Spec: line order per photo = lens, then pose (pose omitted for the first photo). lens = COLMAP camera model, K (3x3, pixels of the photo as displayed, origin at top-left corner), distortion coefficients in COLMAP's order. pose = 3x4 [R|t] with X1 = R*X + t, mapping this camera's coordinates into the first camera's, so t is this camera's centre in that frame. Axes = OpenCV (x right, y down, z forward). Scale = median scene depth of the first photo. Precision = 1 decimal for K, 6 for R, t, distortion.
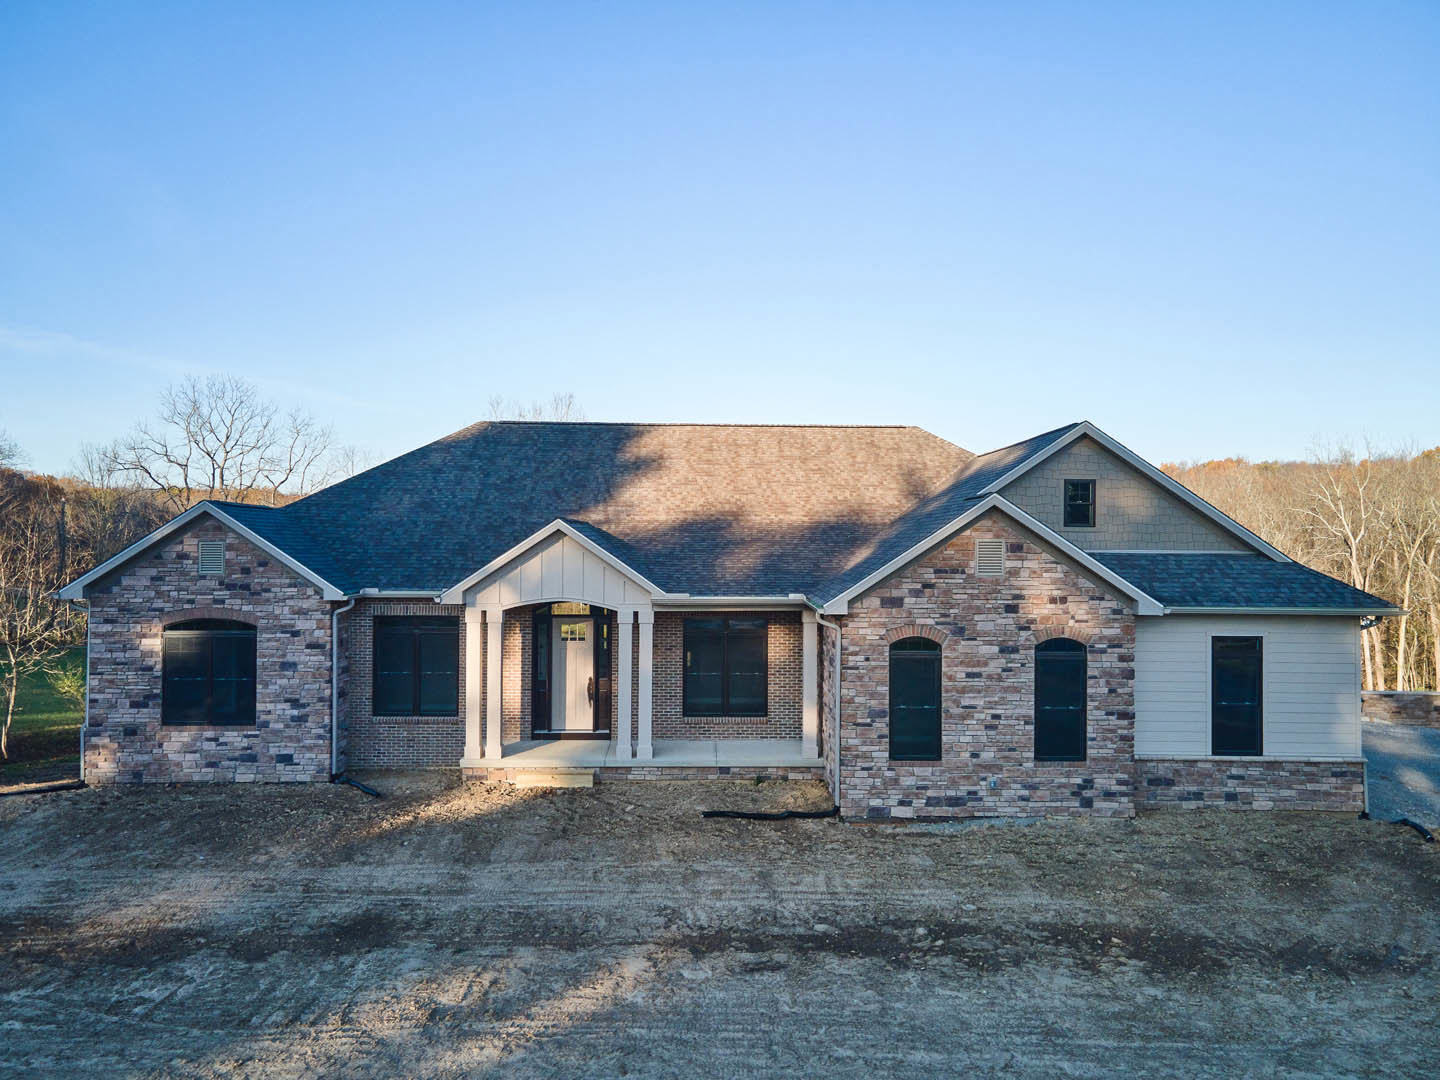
lens RADIAL K [[1012.9, 0, 720.0], [0, 1012.9, 540.0], [0, 0, 1]] dist [0.028106, 0.007841]
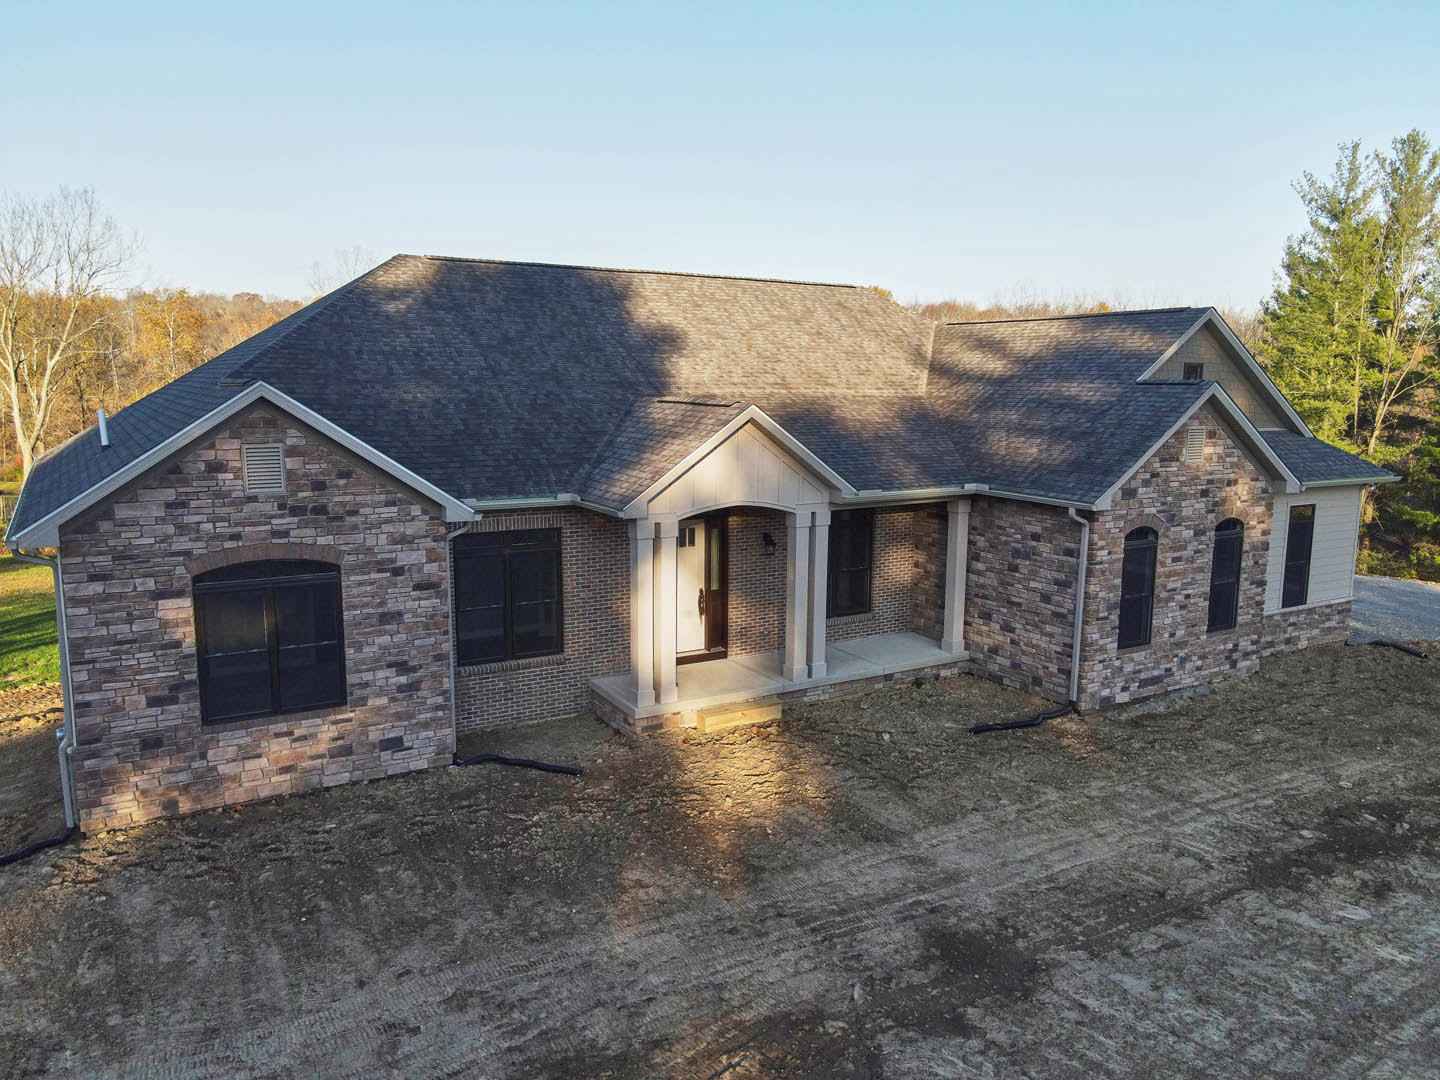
lens RADIAL K [[1034.5, 0, 720.0], [0, 1034.5, 540.0], [0, 0, 1]] dist [-0.009763, 0.045664]
pose [[0.871485, -0.073951, 0.484814, -0.634809], [-0.004738, 0.987250, 0.159107, -0.049094], [-0.490399, -0.140956, 0.860023, 0.314614]]
